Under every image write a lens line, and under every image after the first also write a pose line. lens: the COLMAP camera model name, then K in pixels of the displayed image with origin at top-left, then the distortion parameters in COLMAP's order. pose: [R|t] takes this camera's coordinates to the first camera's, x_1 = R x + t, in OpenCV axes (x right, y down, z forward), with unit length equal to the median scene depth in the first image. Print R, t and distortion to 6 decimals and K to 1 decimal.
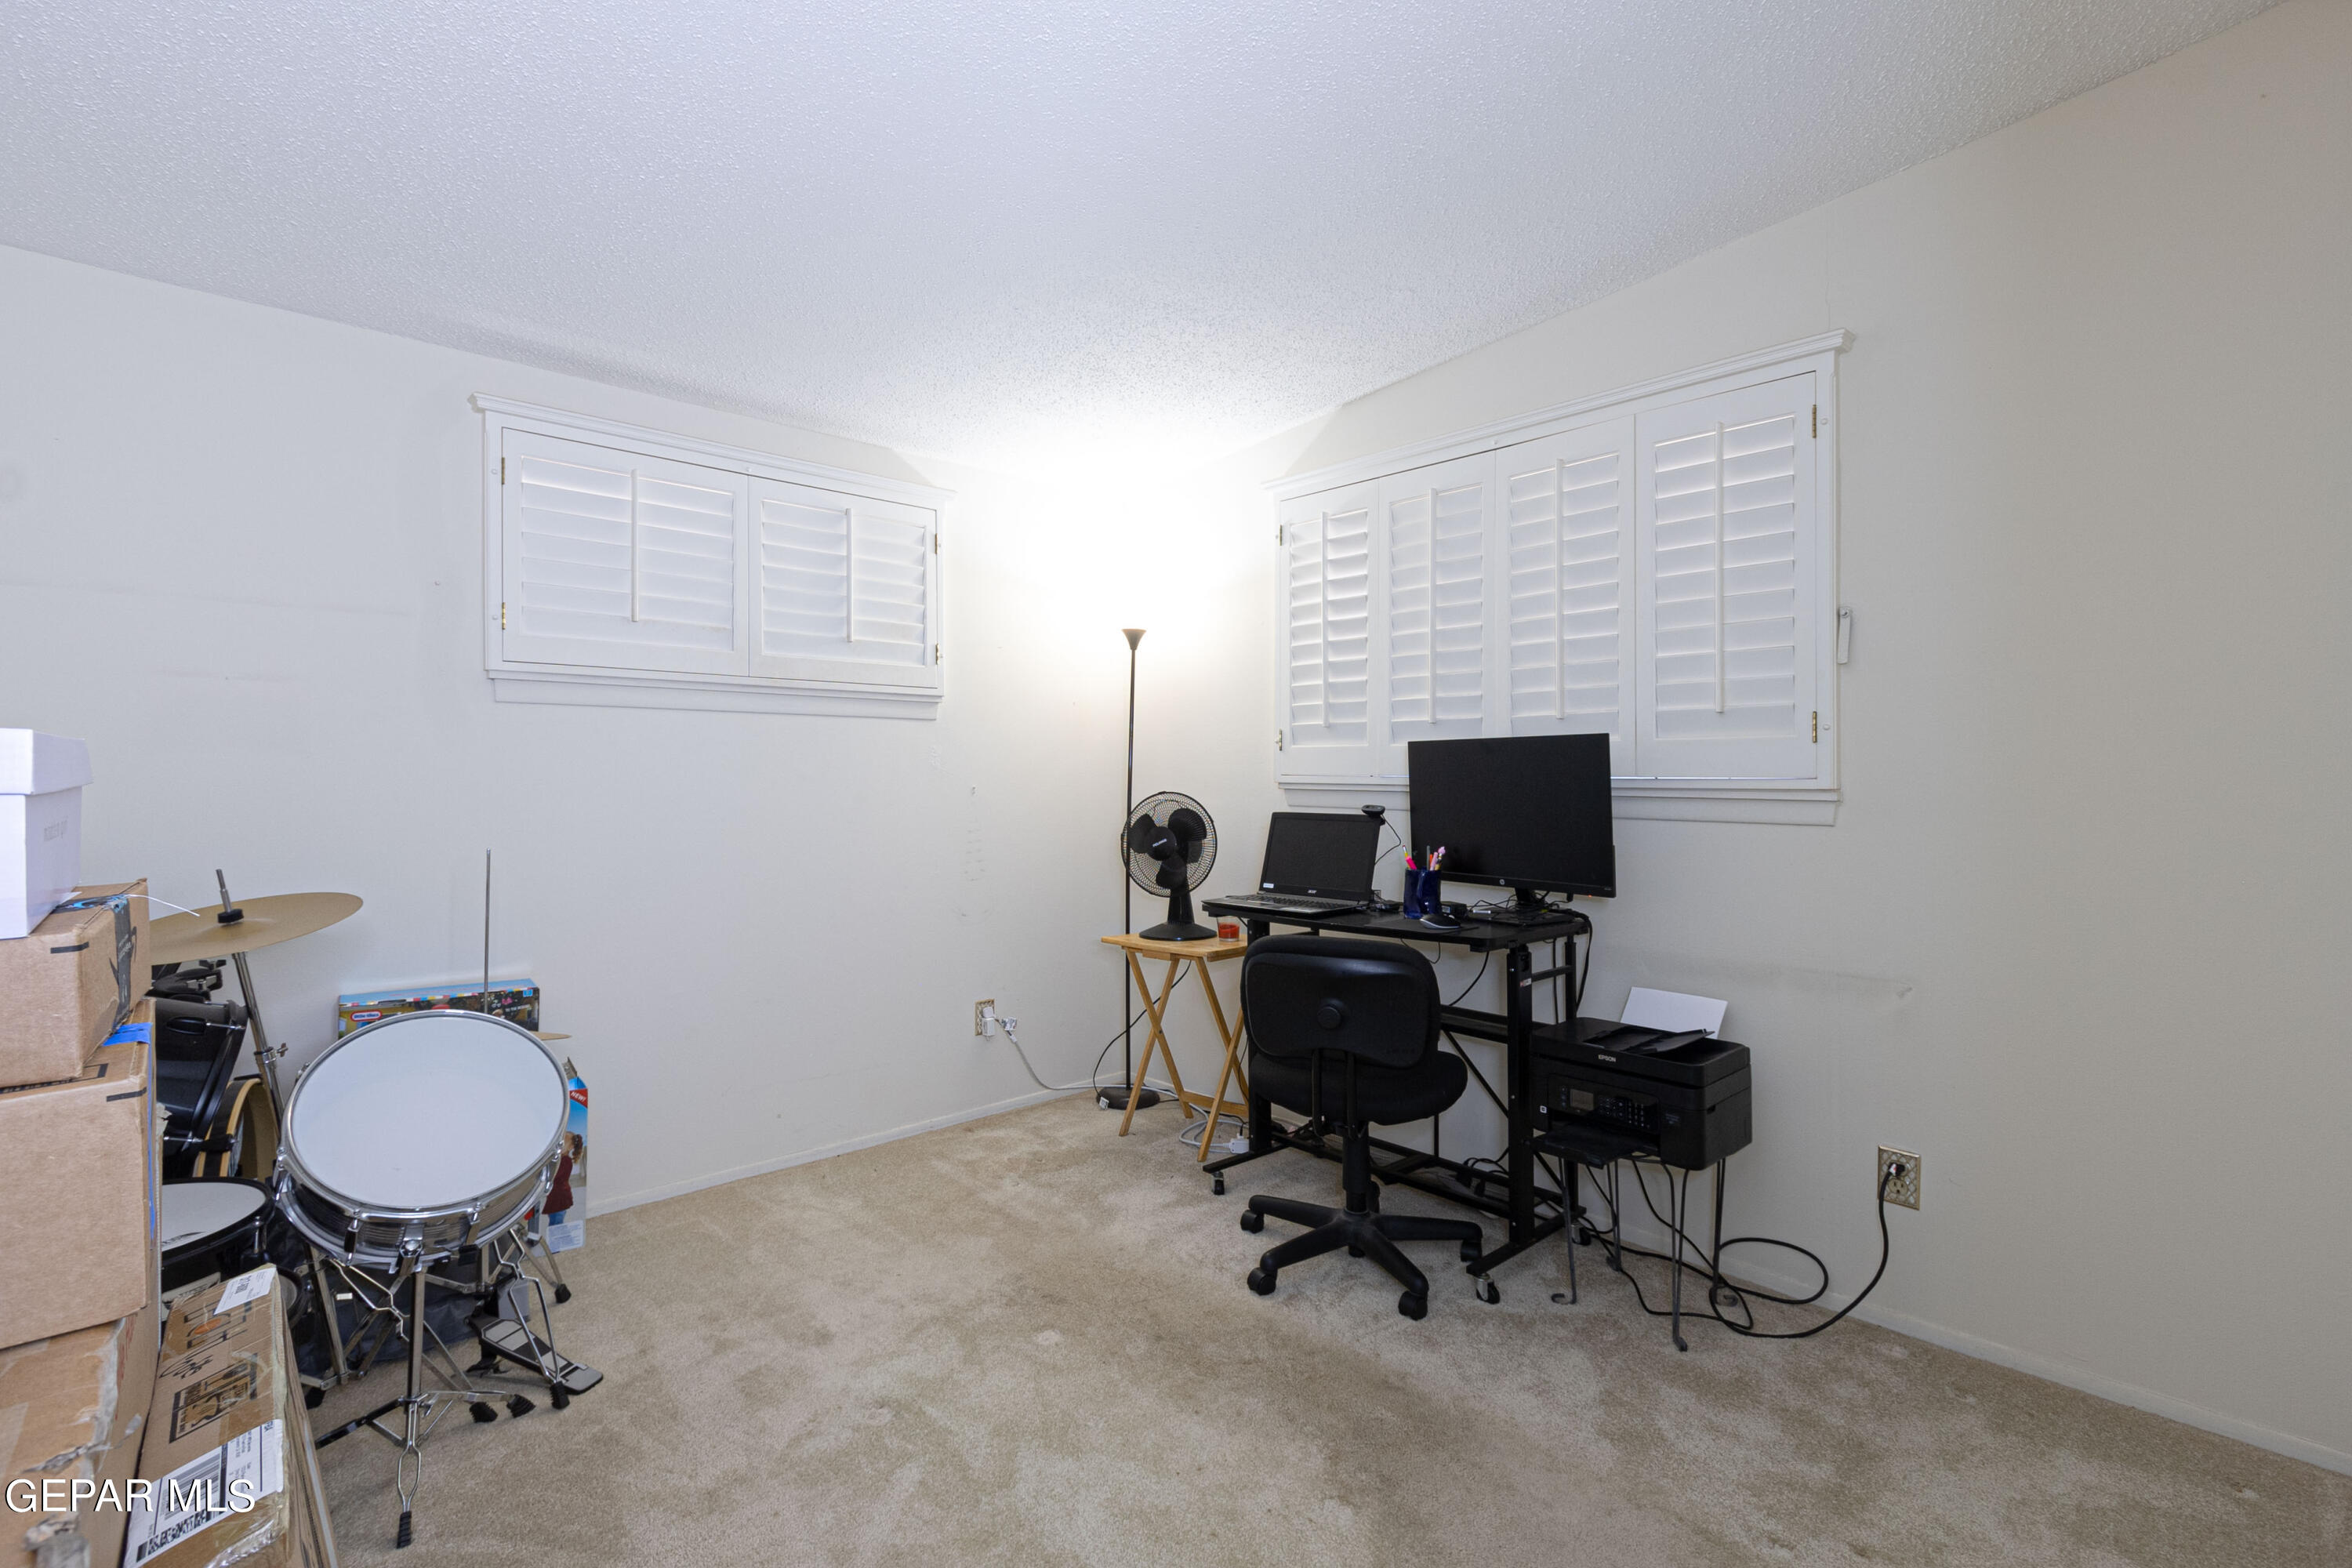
lens RADIAL K [[1077.3, 0, 1176.0], [0, 1077.3, 784.0], [0, 0, 1]] dist [0.010703, 0.000176]
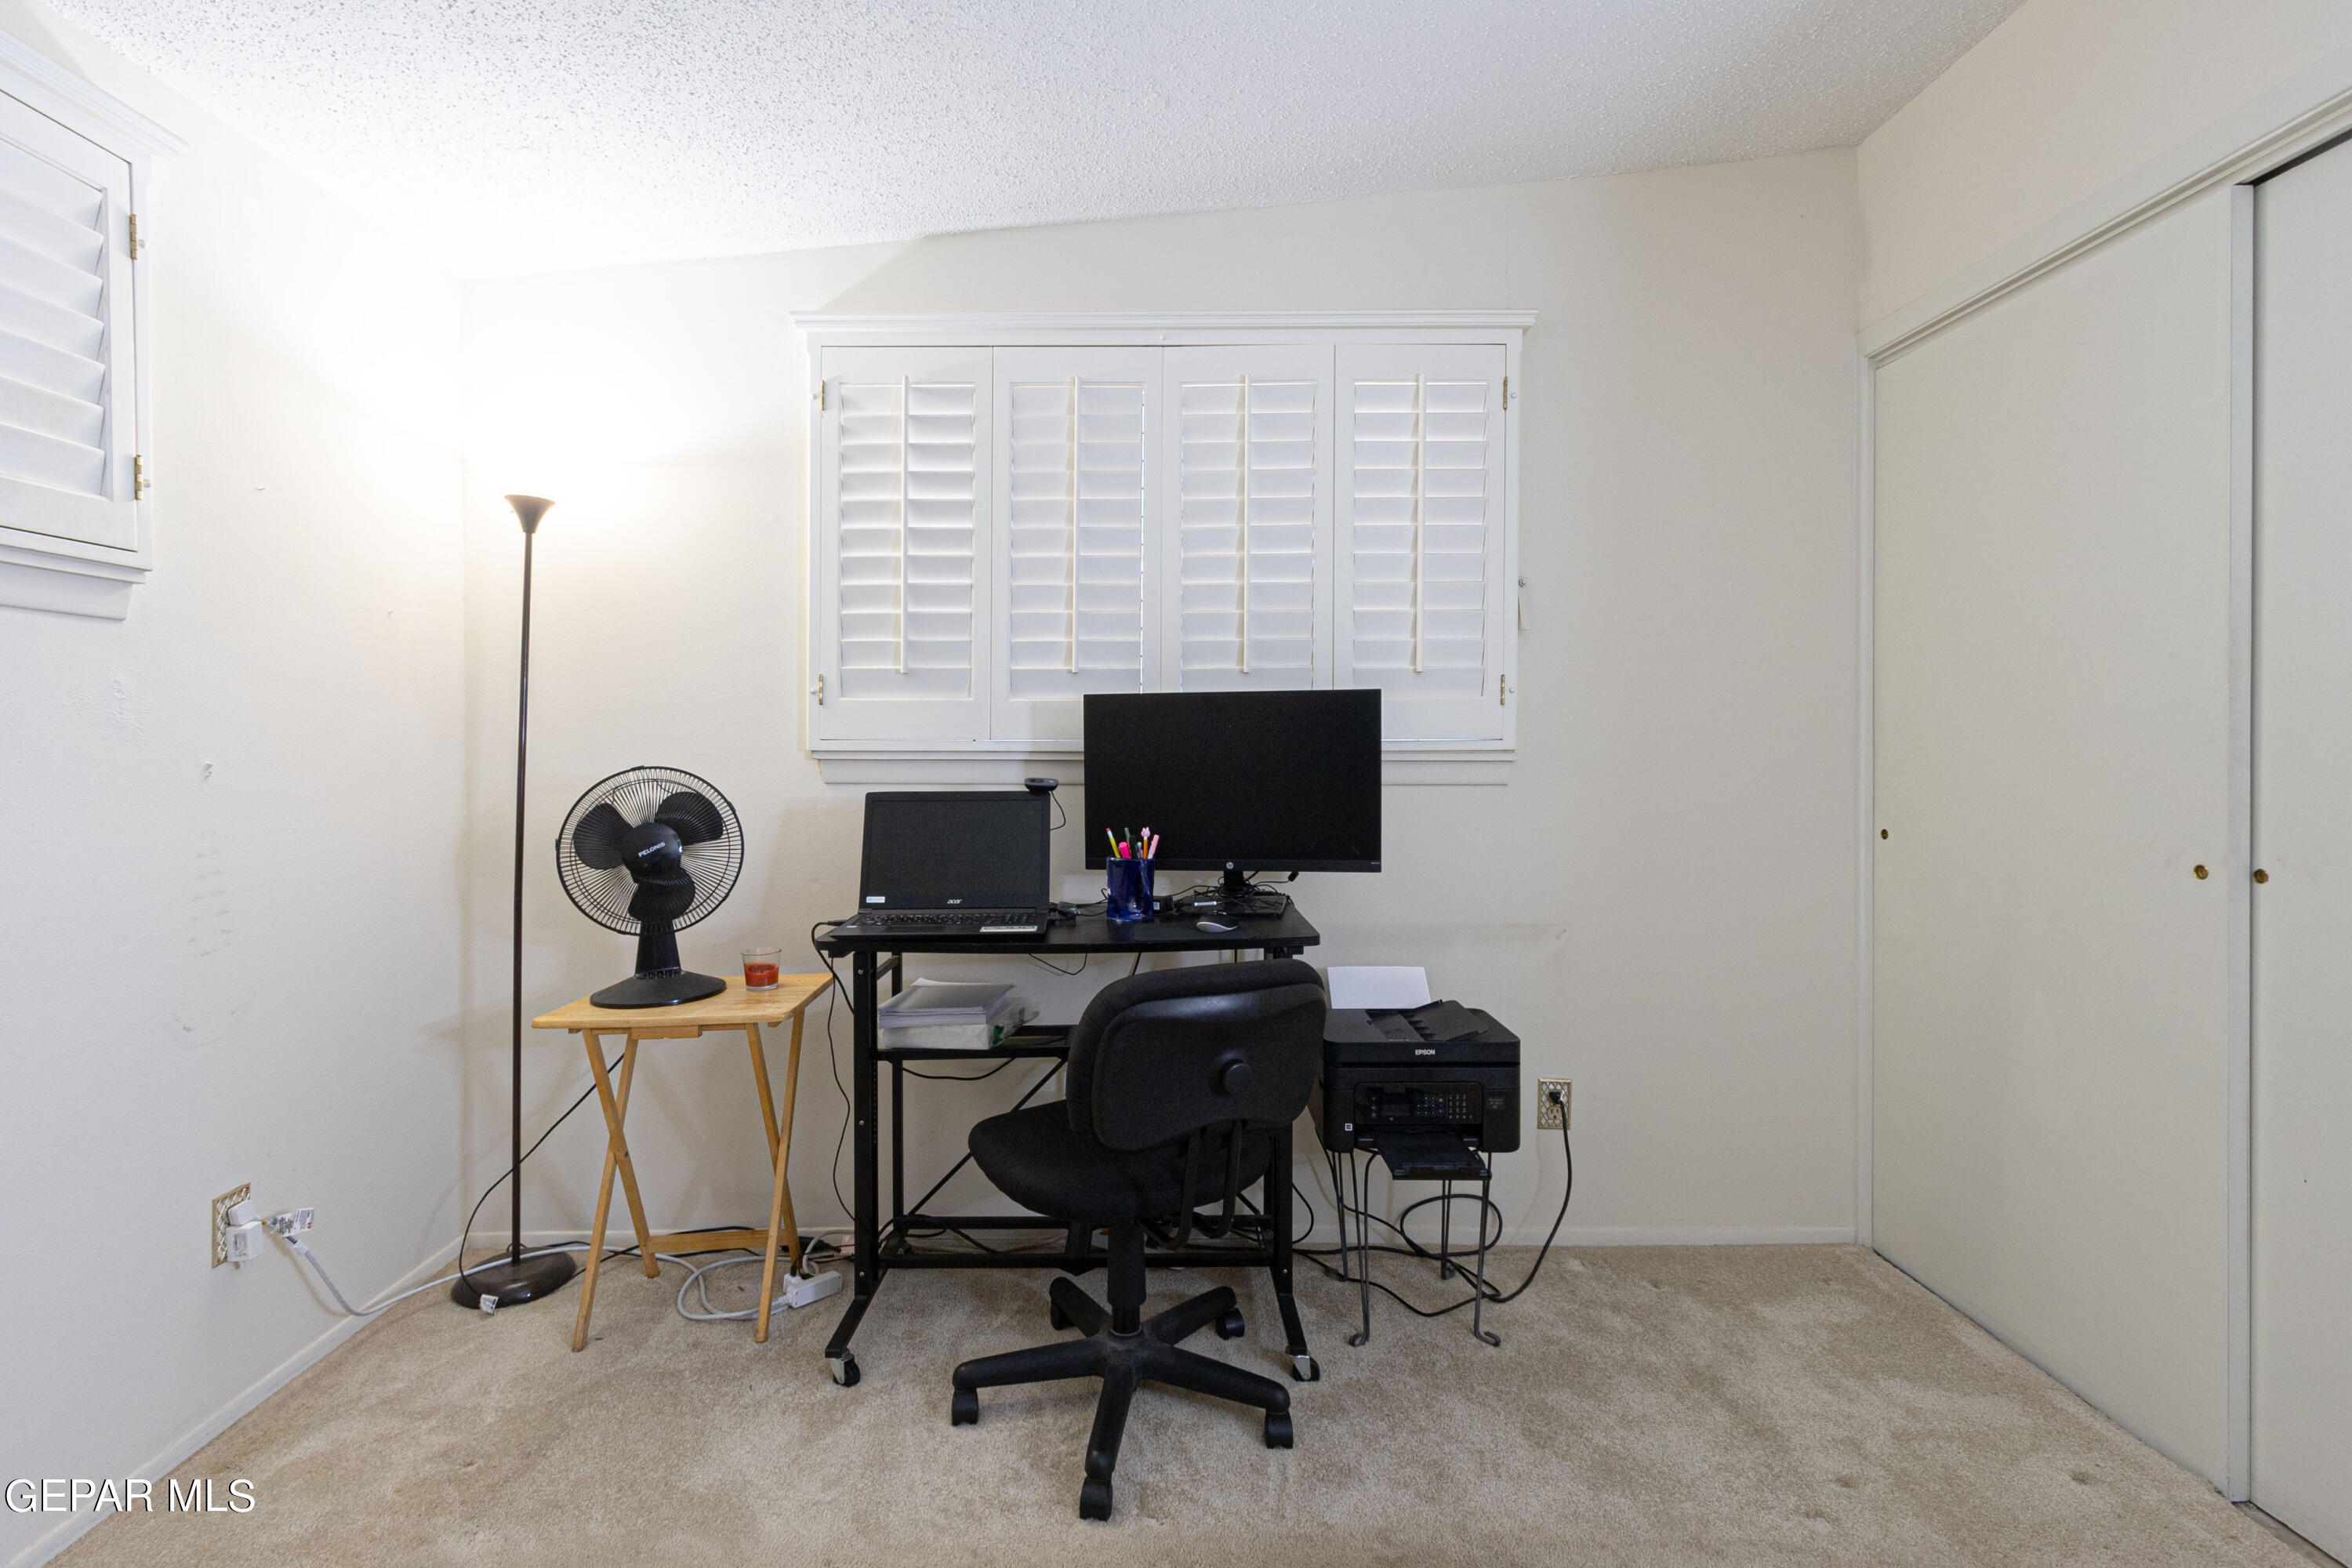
lens RADIAL K [[1070.4, 0, 1170.6], [0, 1070.4, 758.4], [0, 0, 1]] dist [0.020276, -0.009549]
pose [[0.684778, -0.012796, 0.728640, -0.290300], [0.010966, 0.999914, 0.007254, 0.001584], [-0.728670, 0.003023, 0.684859, 0.406832]]
